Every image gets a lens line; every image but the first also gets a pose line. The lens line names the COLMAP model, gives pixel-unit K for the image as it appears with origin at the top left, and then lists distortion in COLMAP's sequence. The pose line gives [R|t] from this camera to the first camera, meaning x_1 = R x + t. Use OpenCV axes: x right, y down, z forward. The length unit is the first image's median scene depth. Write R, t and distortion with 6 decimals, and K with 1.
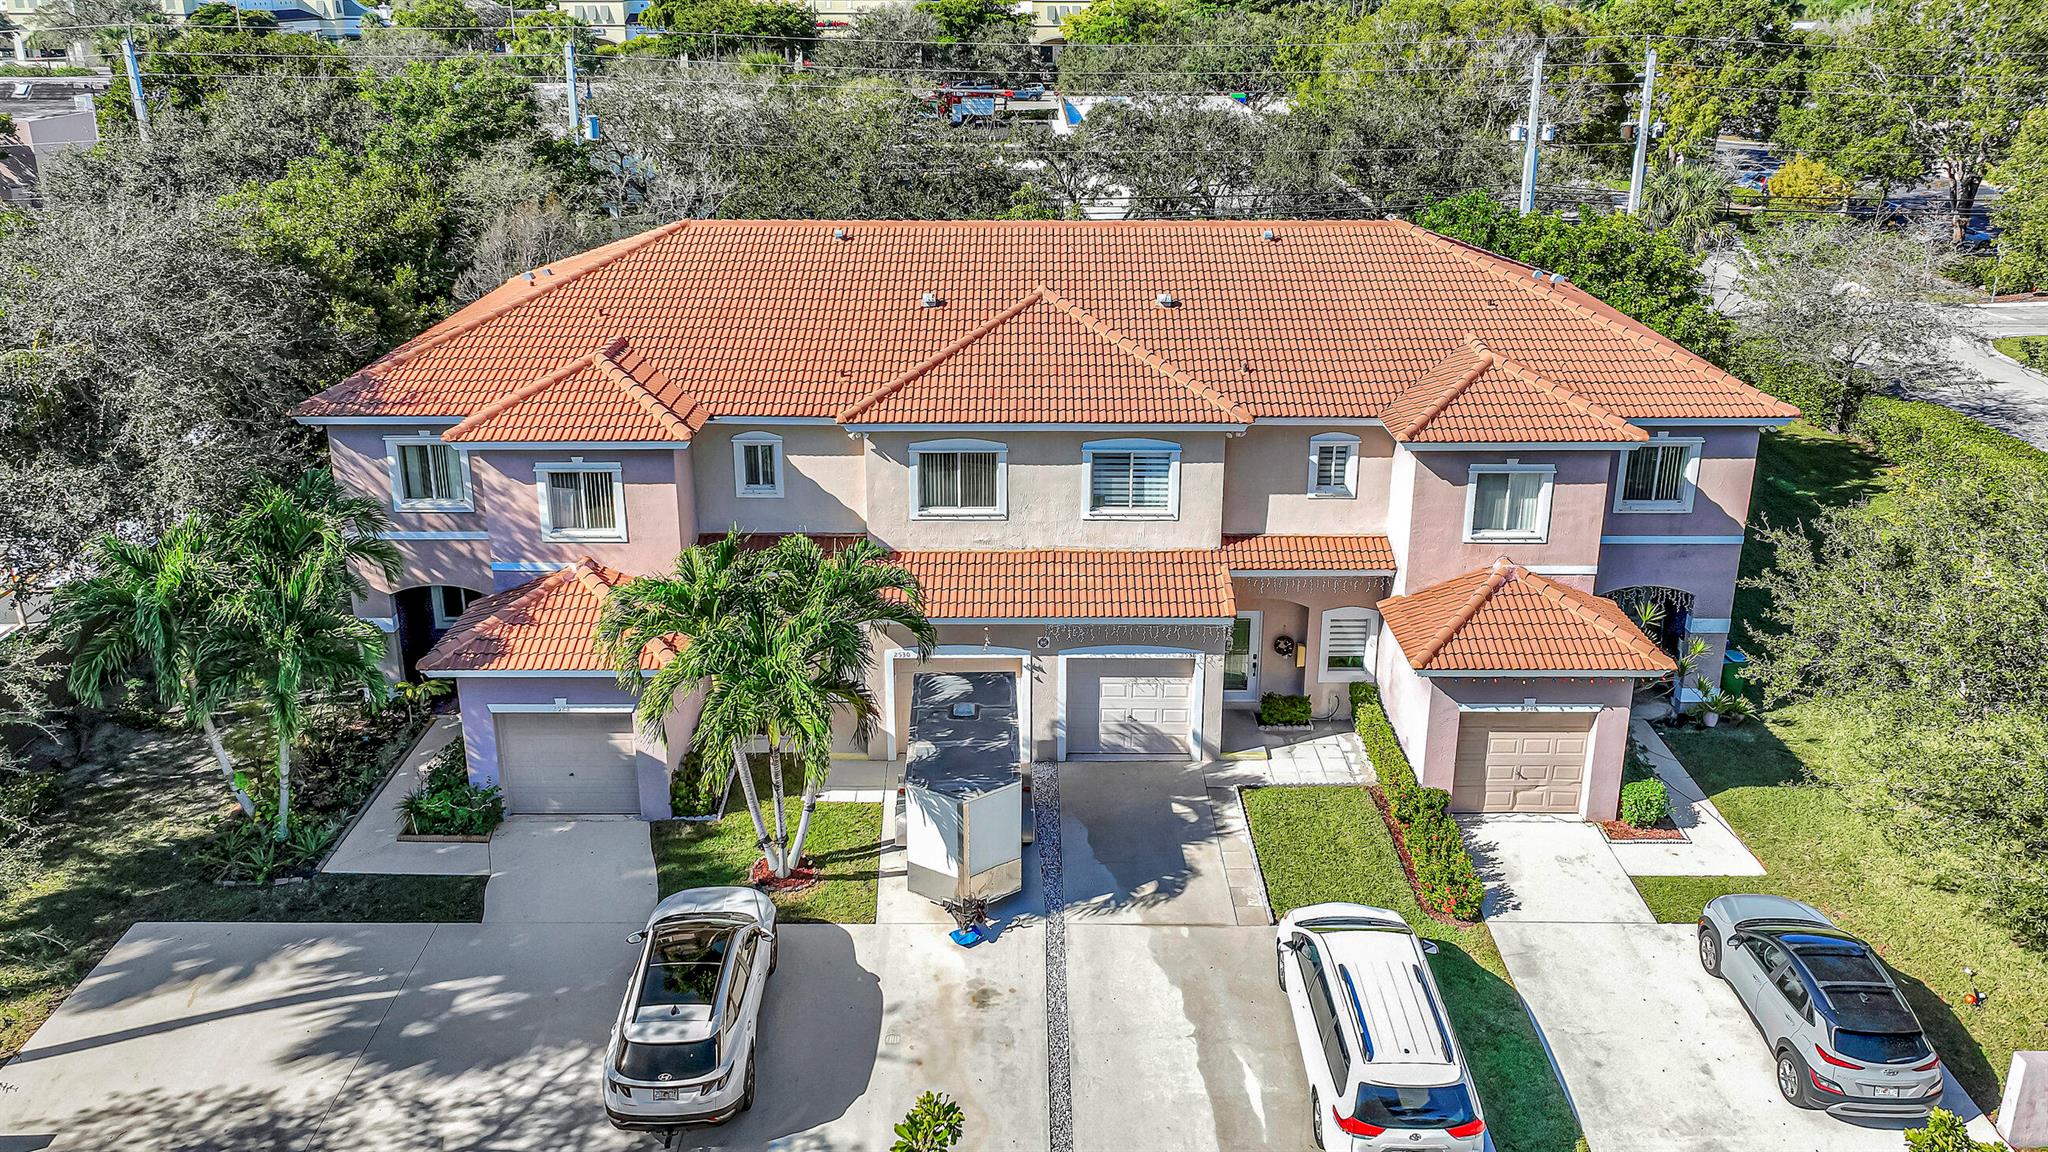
lens RADIAL K [[1478.5, 0, 1019.5], [0, 1478.5, 461.9], [0, 0, 1]] dist [0.007216, 0.005204]
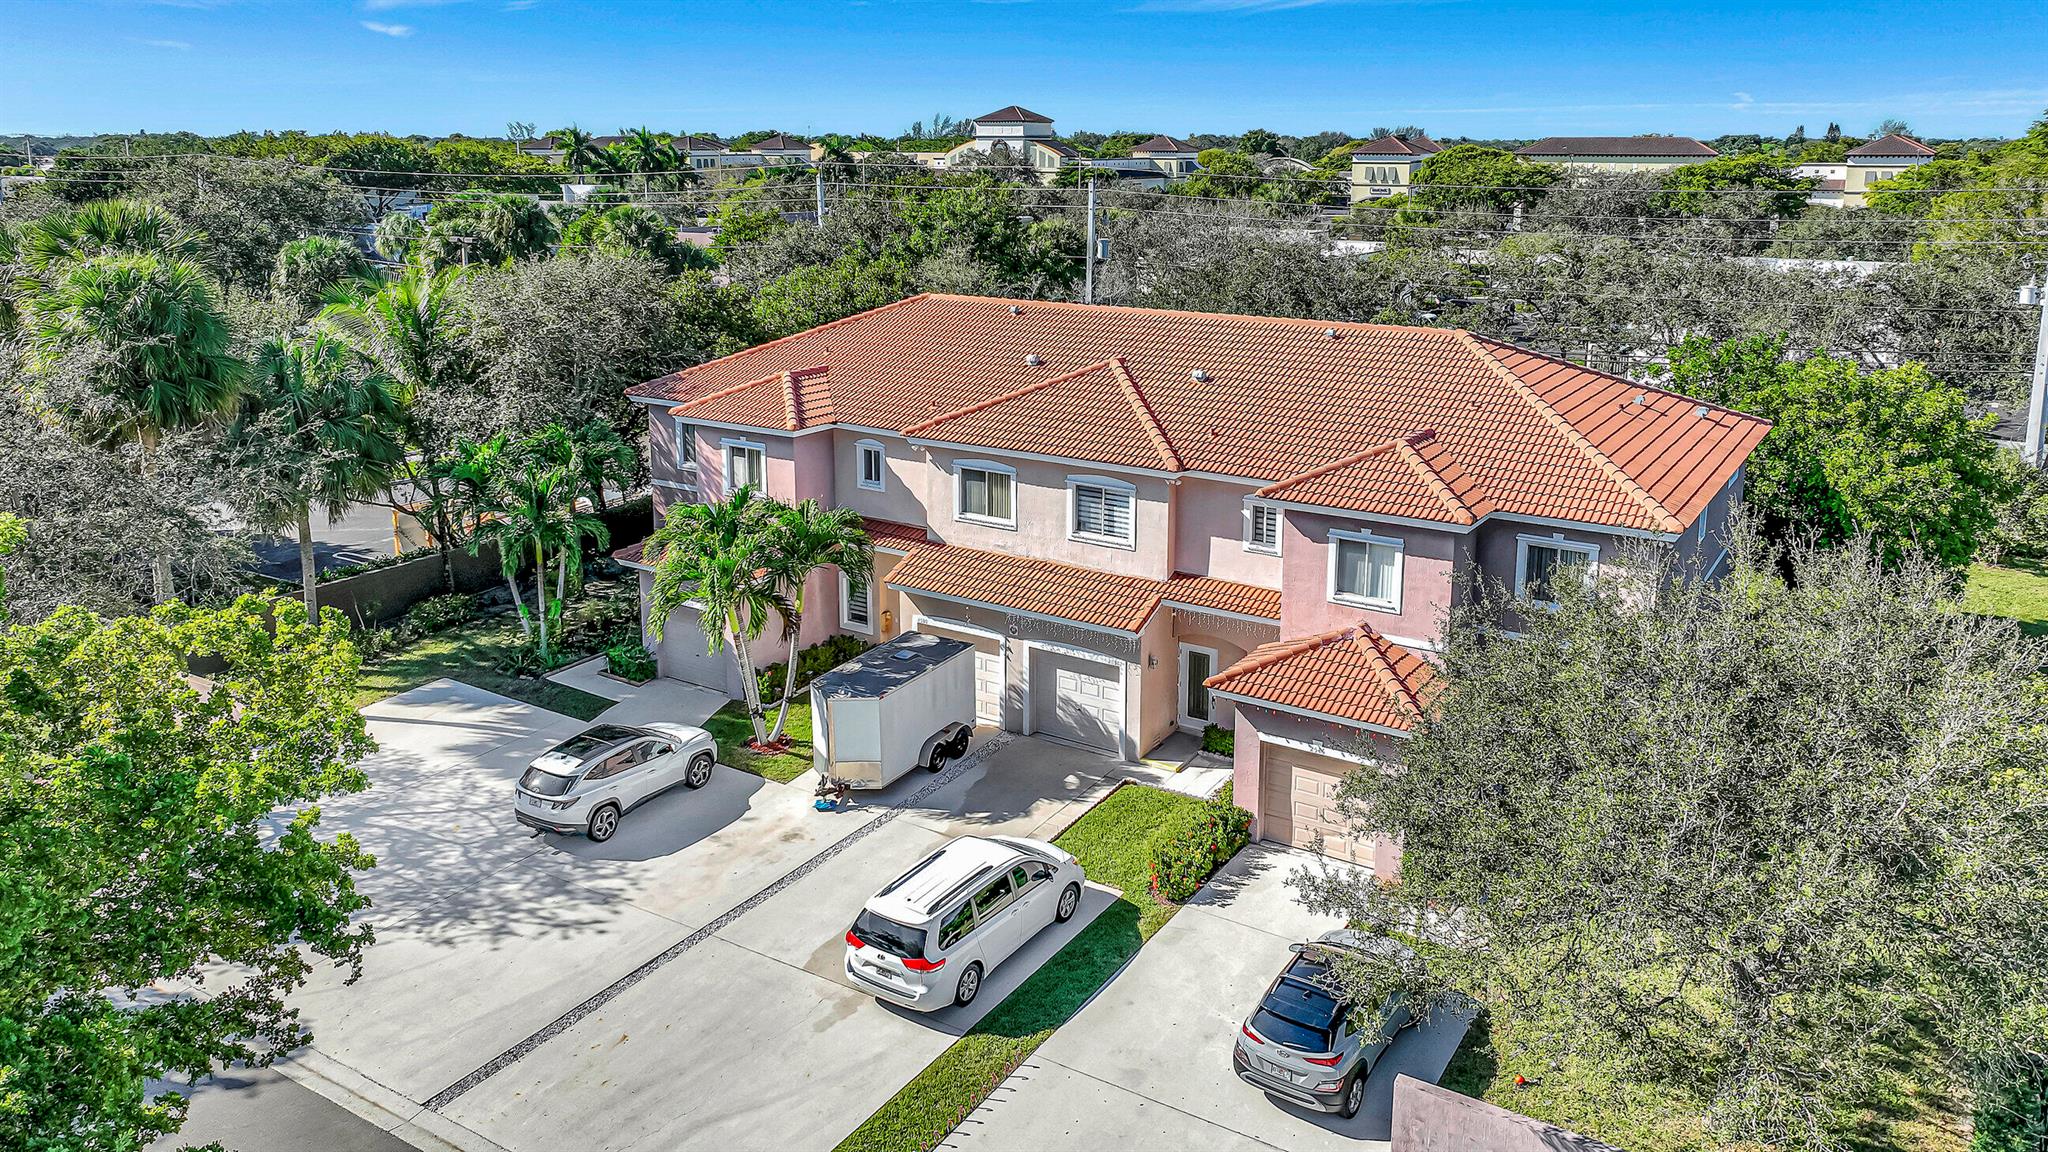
lens RADIAL K [[1478.5, 0, 1019.5], [0, 1478.5, 461.9], [0, 0, 1]] dist [0.007216, 0.005204]
pose [[0.837356, 0.117615, -0.533855, 0.677184], [-0.175092, 0.982836, -0.058102, 0.056178], [0.517859, 0.142126, 0.843577, -0.062619]]
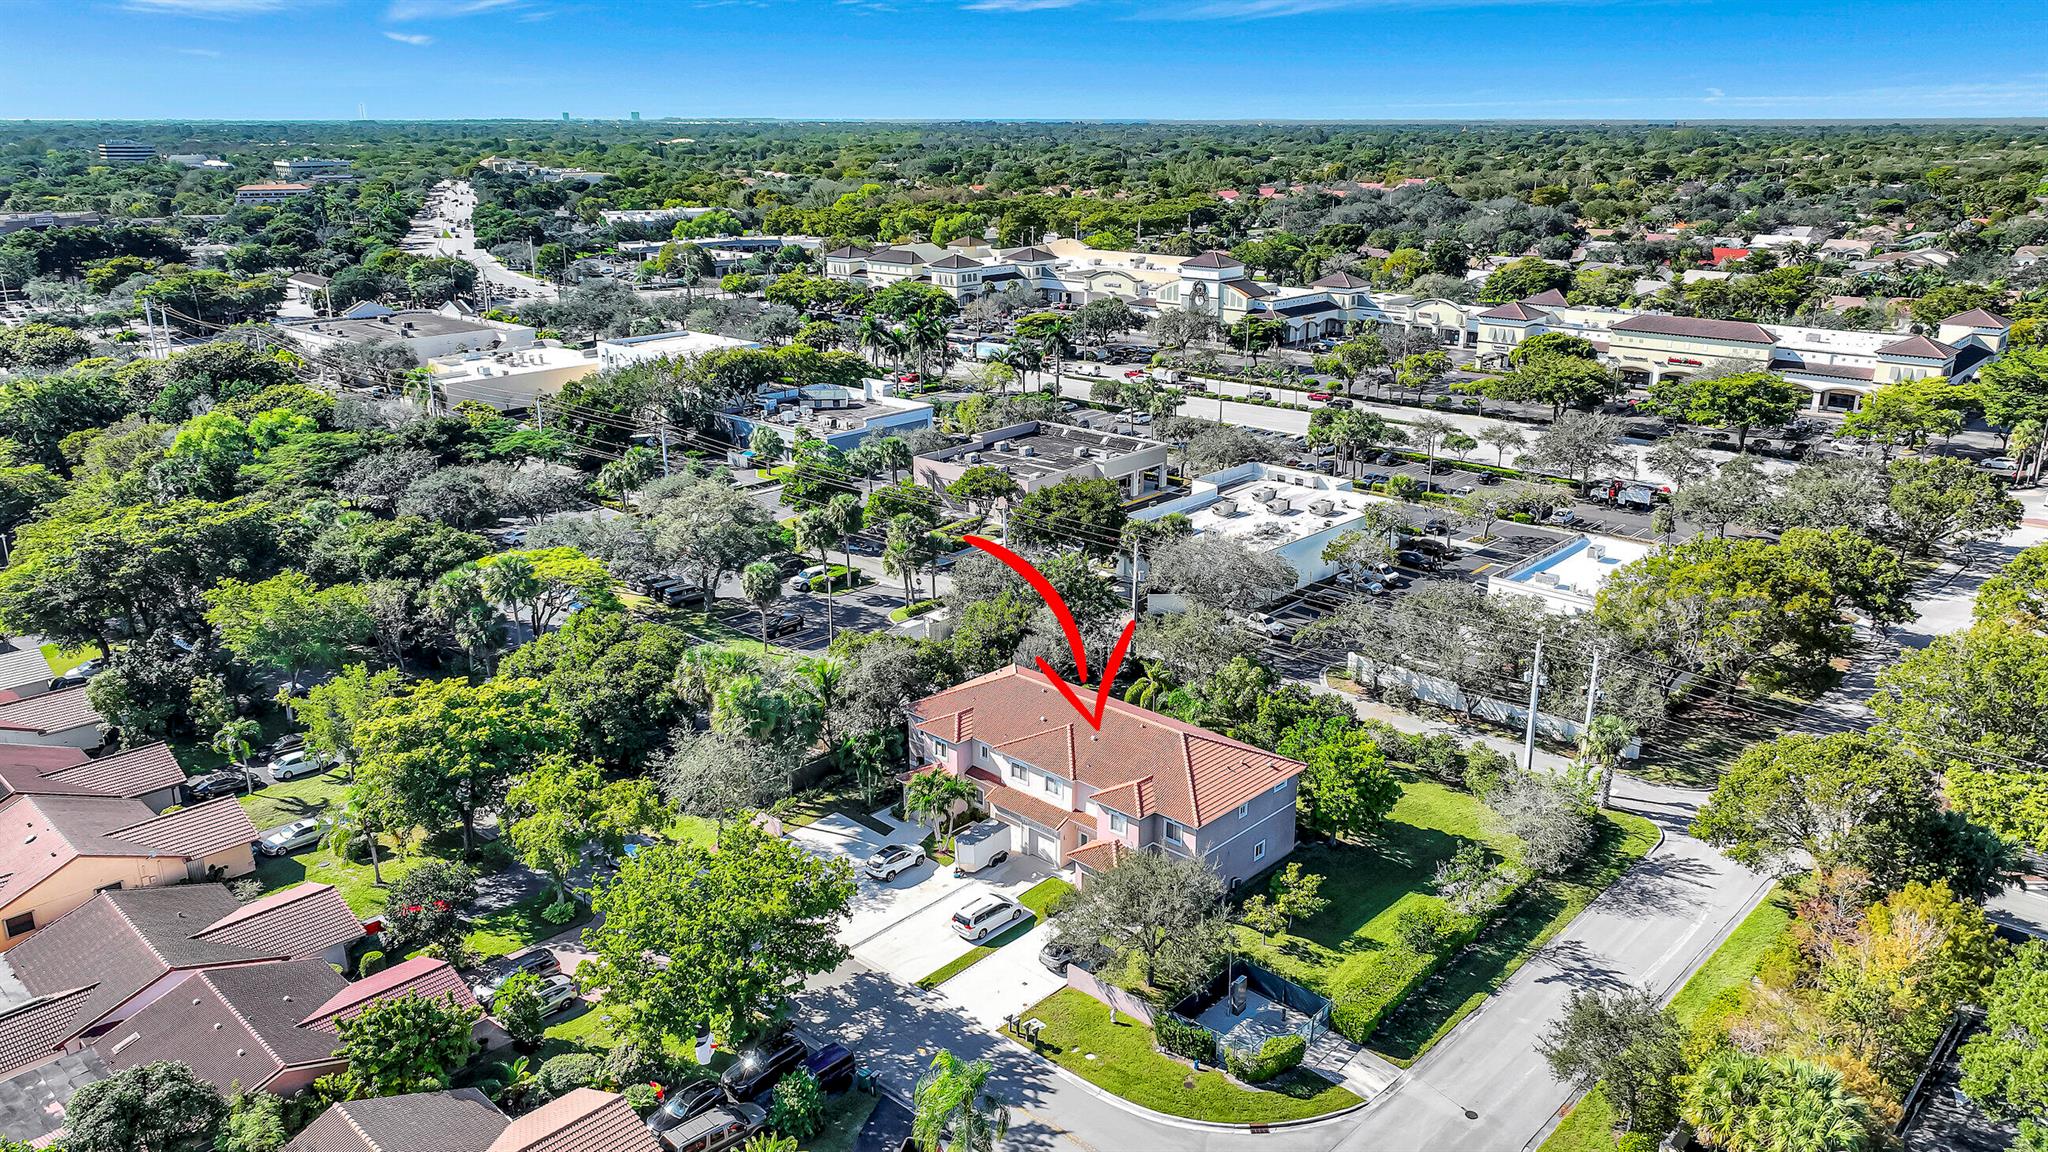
lens RADIAL K [[1446.1, 0, 1024.0], [0, 1446.1, 576.0], [0, 0, 1]] dist [-0.003723, 0.001192]
pose [[0.726873, 0.208991, -0.654201, 2.296894], [-0.217413, 0.973605, 0.069464, -0.739752], [0.651451, 0.091740, 0.753124, -1.813882]]
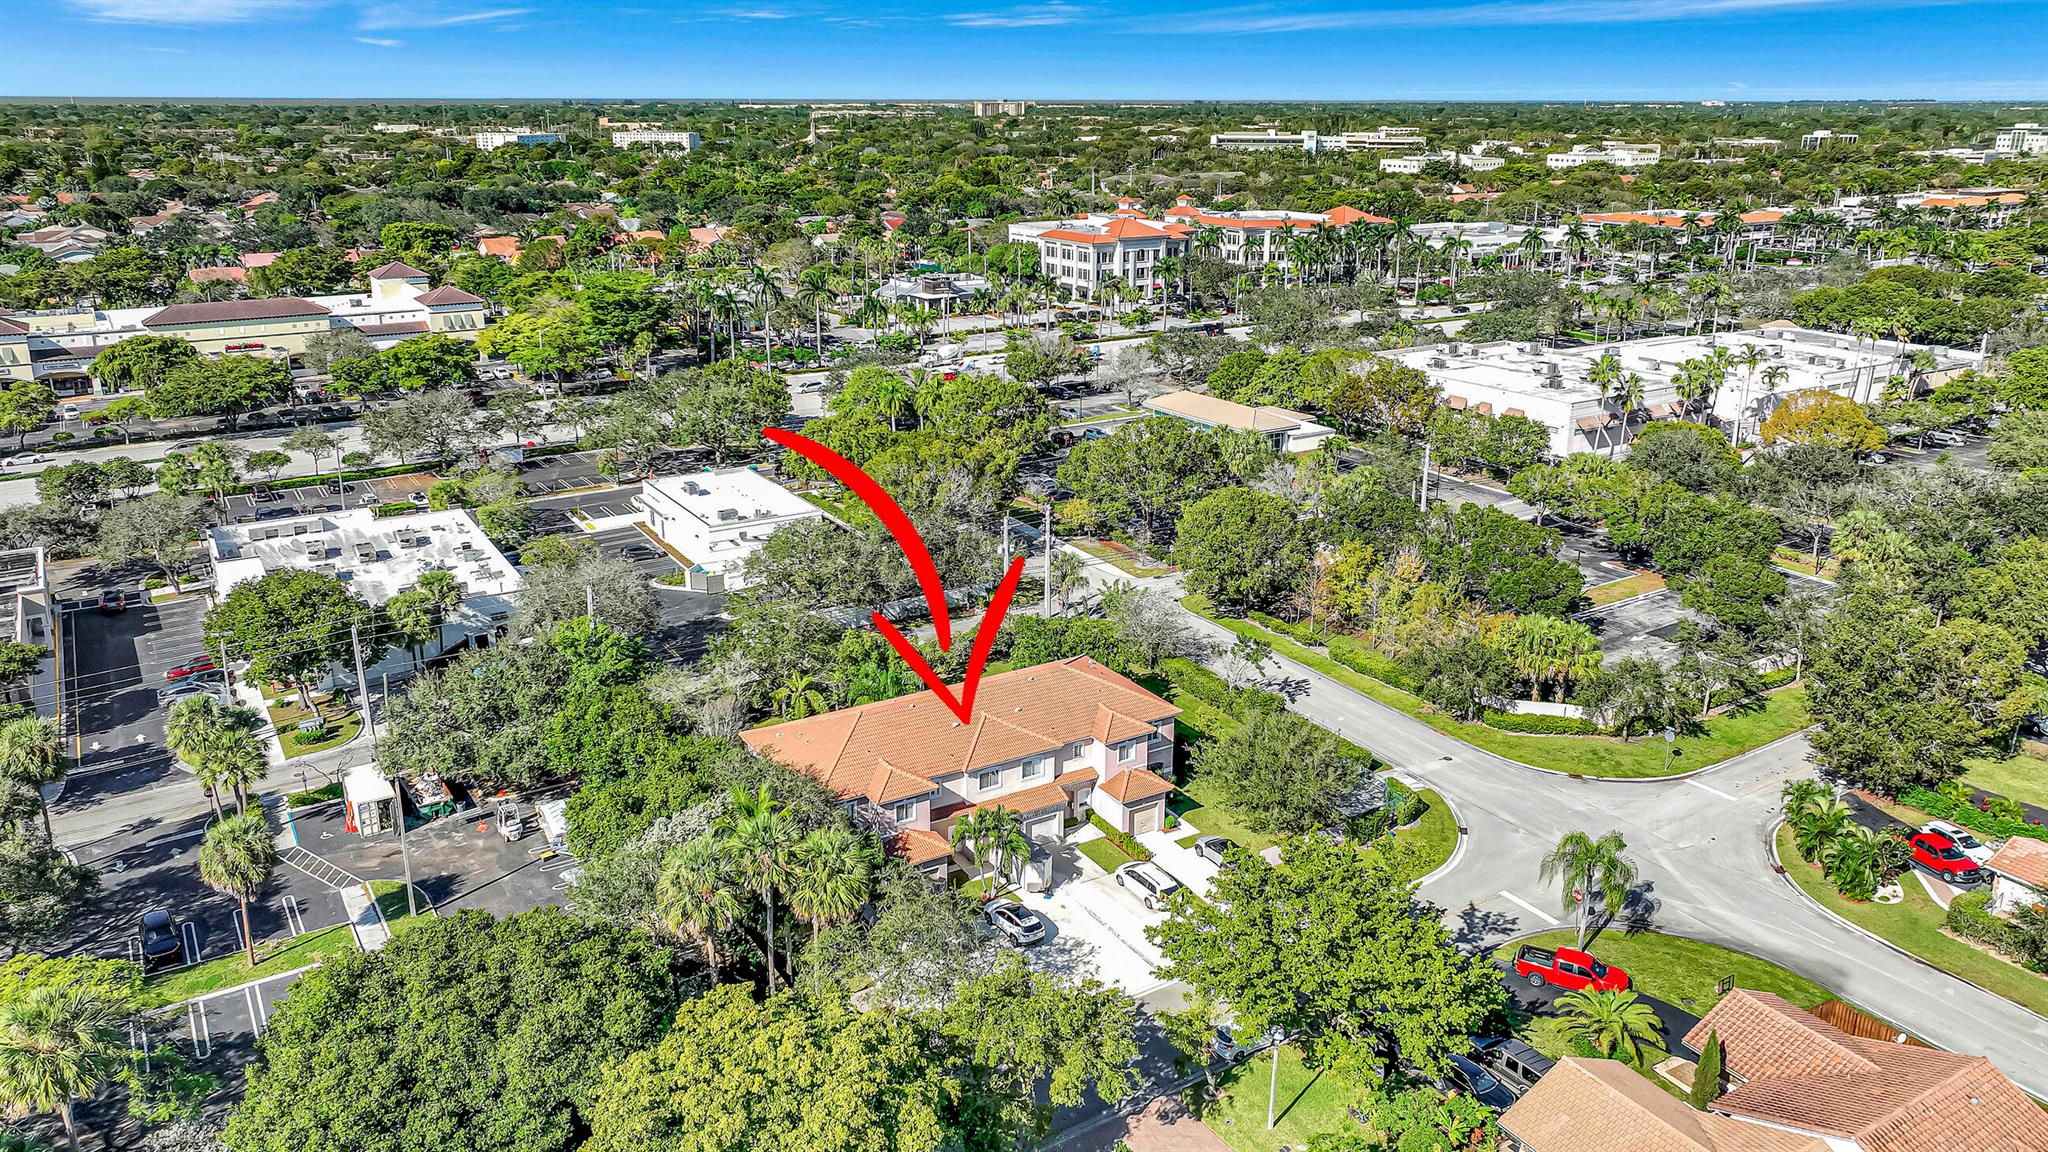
lens RADIAL K [[1446.1, 0, 1024.0], [0, 1446.1, 576.0], [0, 0, 1]] dist [-0.003723, 0.001192]
pose [[0.853825, -0.161699, 0.494809, -1.600679], [0.161886, 0.985880, 0.042831, -0.601304], [-0.494748, 0.043532, 0.867946, -2.024878]]
